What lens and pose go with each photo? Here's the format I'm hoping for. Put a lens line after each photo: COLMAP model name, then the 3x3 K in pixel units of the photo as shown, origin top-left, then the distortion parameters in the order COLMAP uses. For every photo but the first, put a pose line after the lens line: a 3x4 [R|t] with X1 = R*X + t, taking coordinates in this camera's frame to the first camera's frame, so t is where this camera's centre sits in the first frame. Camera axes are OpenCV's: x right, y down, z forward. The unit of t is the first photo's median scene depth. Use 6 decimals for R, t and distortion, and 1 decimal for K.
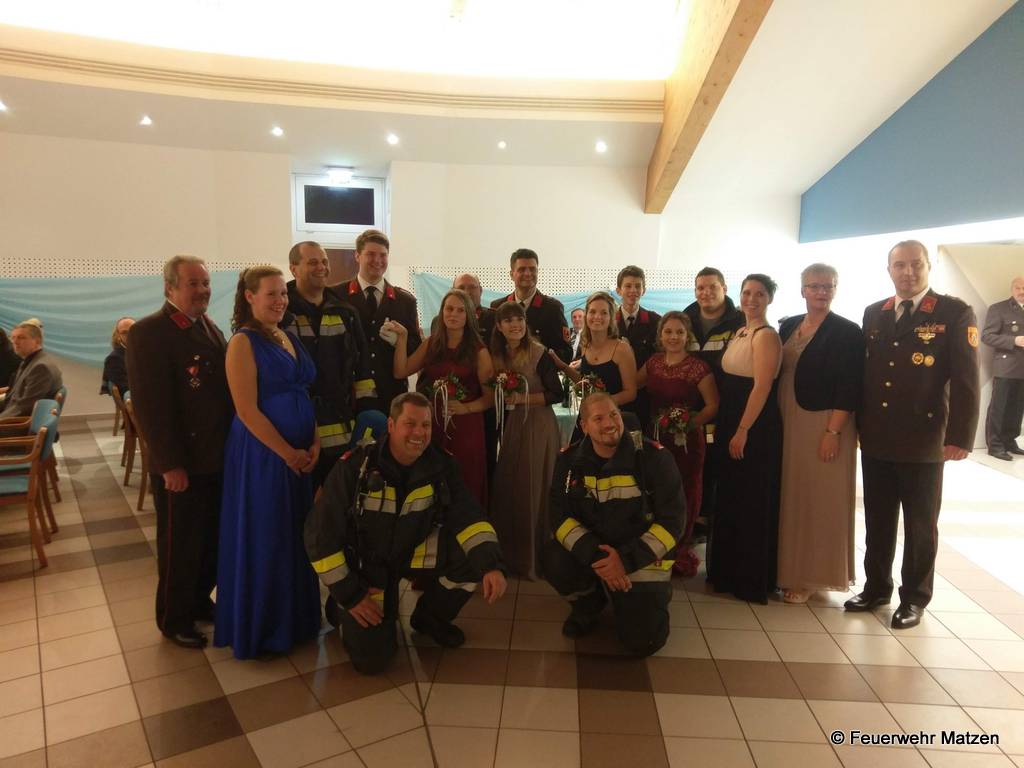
lens RADIAL K [[791.9, 0, 513.3], [0, 791.9, 385.4], [0, 0, 1]] dist [0.078630, -0.042628]
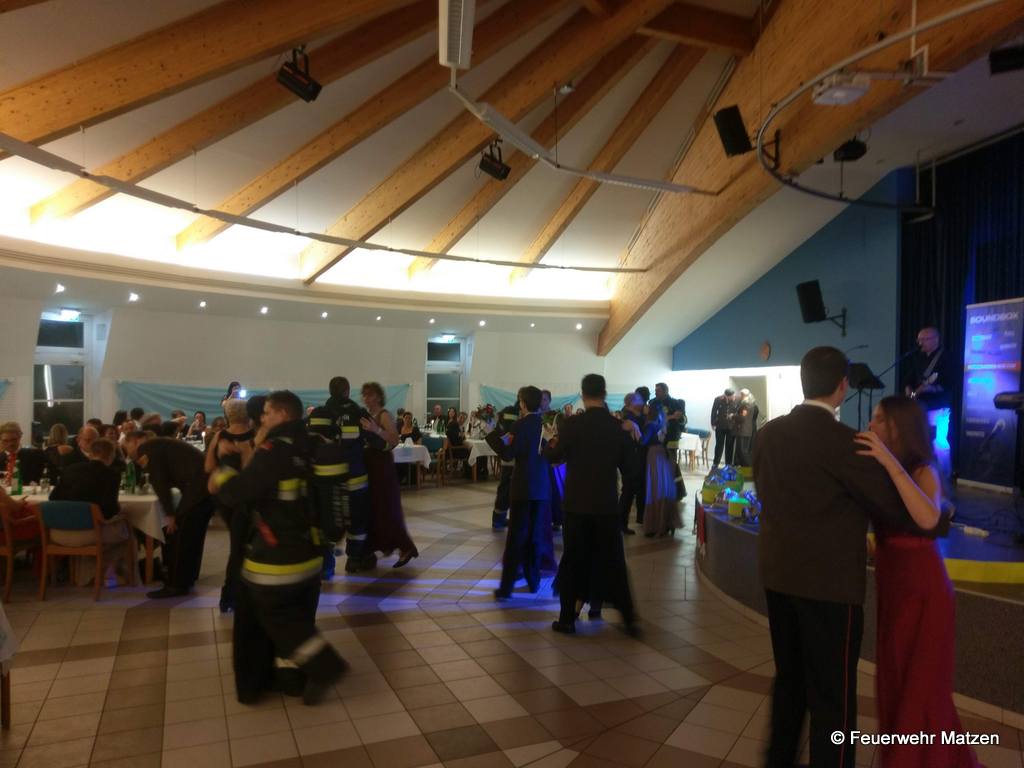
lens RADIAL K [[791.9, 0, 511.2], [0, 791.9, 384.9], [0, 0, 1]] dist [0.078630, -0.042628]
pose [[0.992686, -0.003042, 0.120683, -0.302514], [0.018788, 0.991394, -0.129556, 0.113531], [-0.119251, 0.130876, 0.984201, -0.957937]]
